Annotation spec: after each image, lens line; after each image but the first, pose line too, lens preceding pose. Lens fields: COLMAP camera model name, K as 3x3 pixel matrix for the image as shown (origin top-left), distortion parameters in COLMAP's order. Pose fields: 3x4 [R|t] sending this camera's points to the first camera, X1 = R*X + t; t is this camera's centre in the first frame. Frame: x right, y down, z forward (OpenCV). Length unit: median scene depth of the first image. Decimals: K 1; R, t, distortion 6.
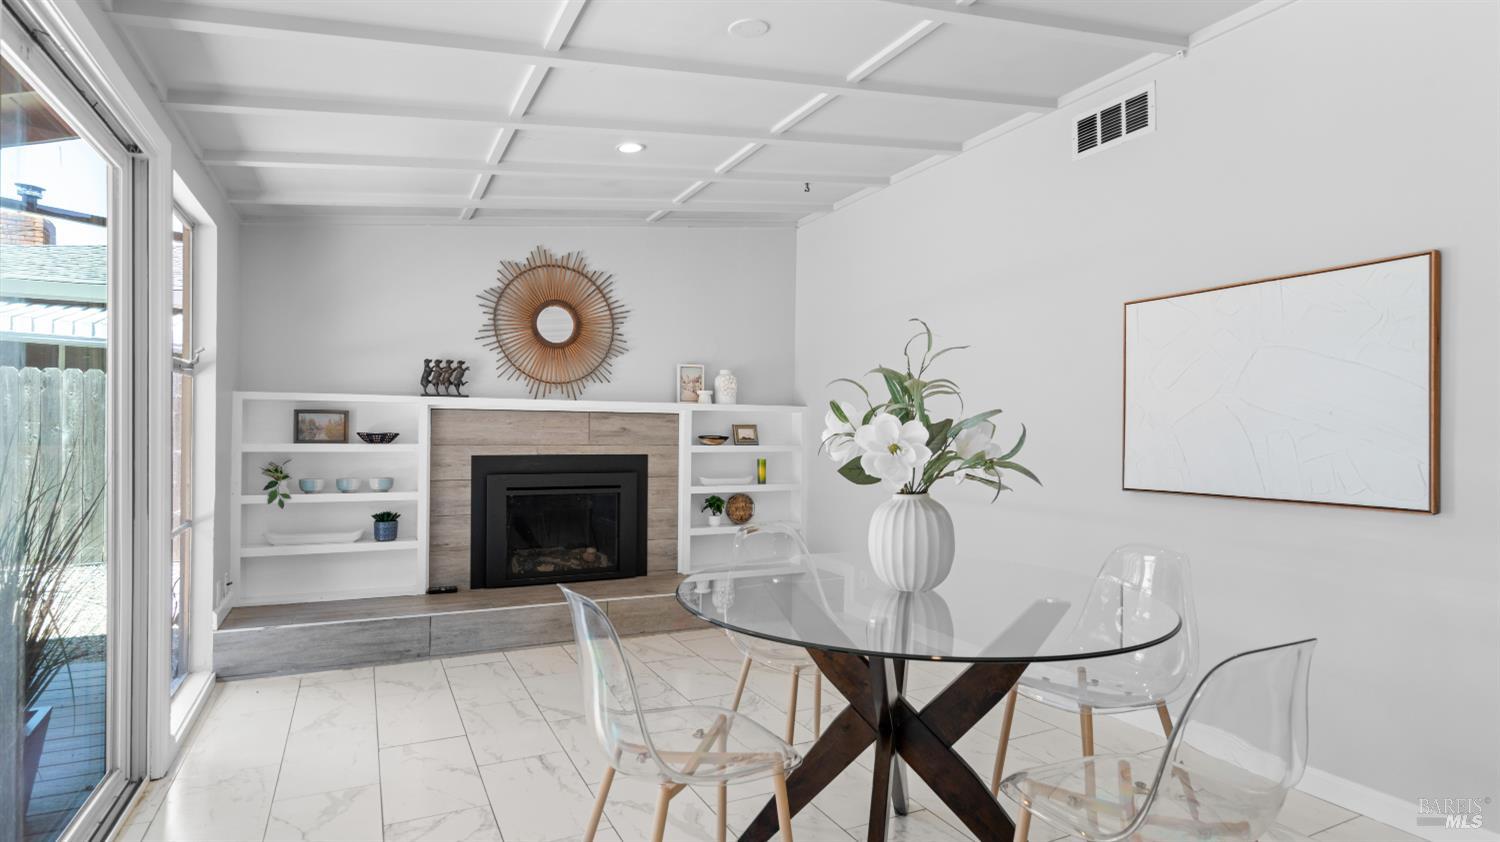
lens RADIAL K [[777.0, 0, 750.2], [0, 777.0, 426.5], [0, 0, 1]] dist [-0.007027, -0.000170]
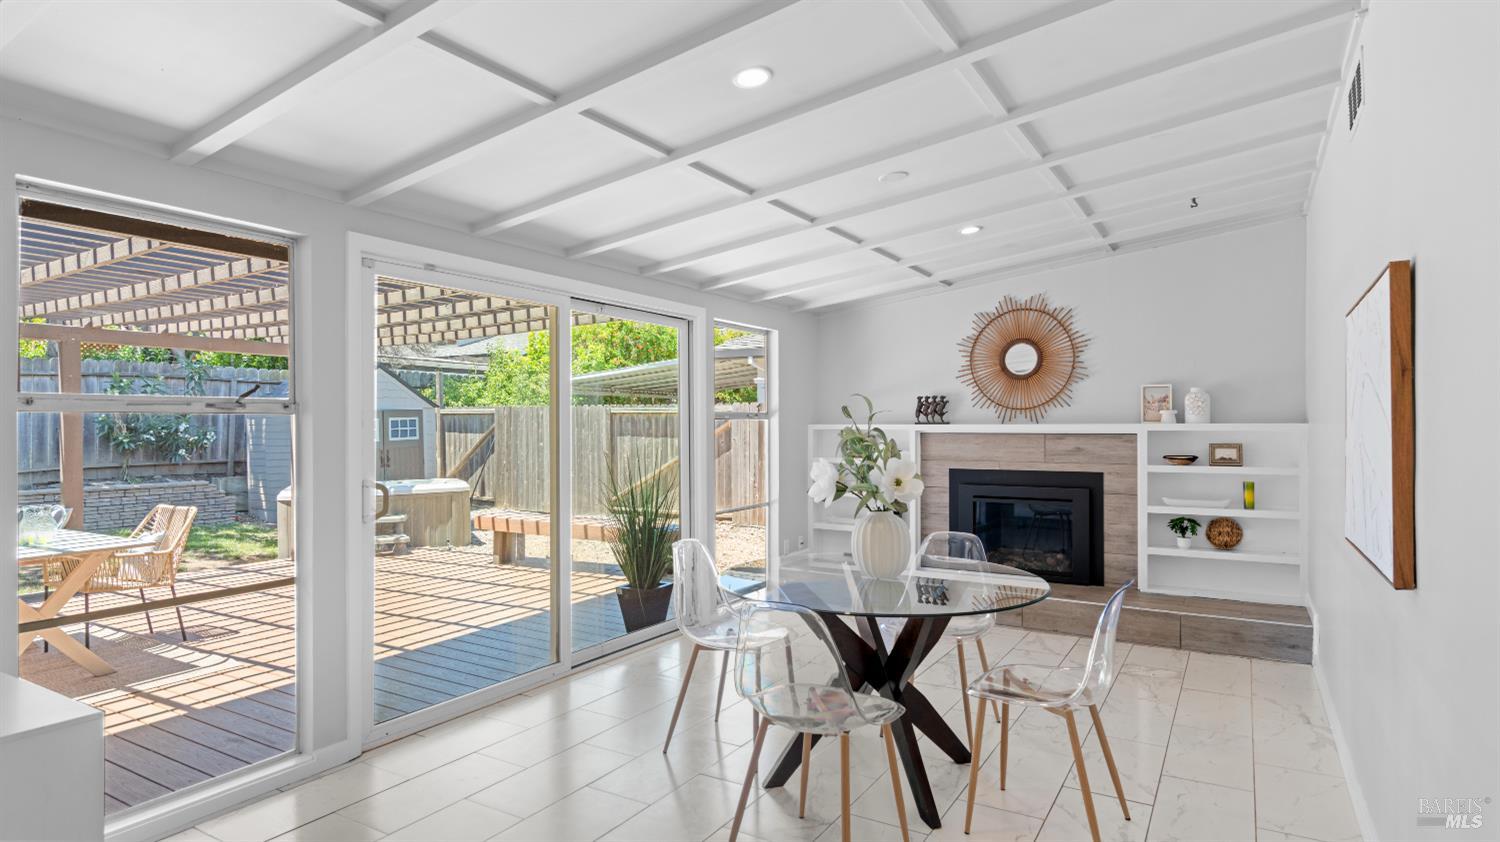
lens RADIAL K [[816.8, 0, 750.8], [0, 816.8, 421.8], [0, 0, 1]] dist [-0.000033, -0.000002]
pose [[0.534375, -0.013435, -0.845141, 0.565869], [0.013264, 0.999884, -0.007508, -0.032249], [0.845143, -0.007198, 0.534491, -0.008900]]
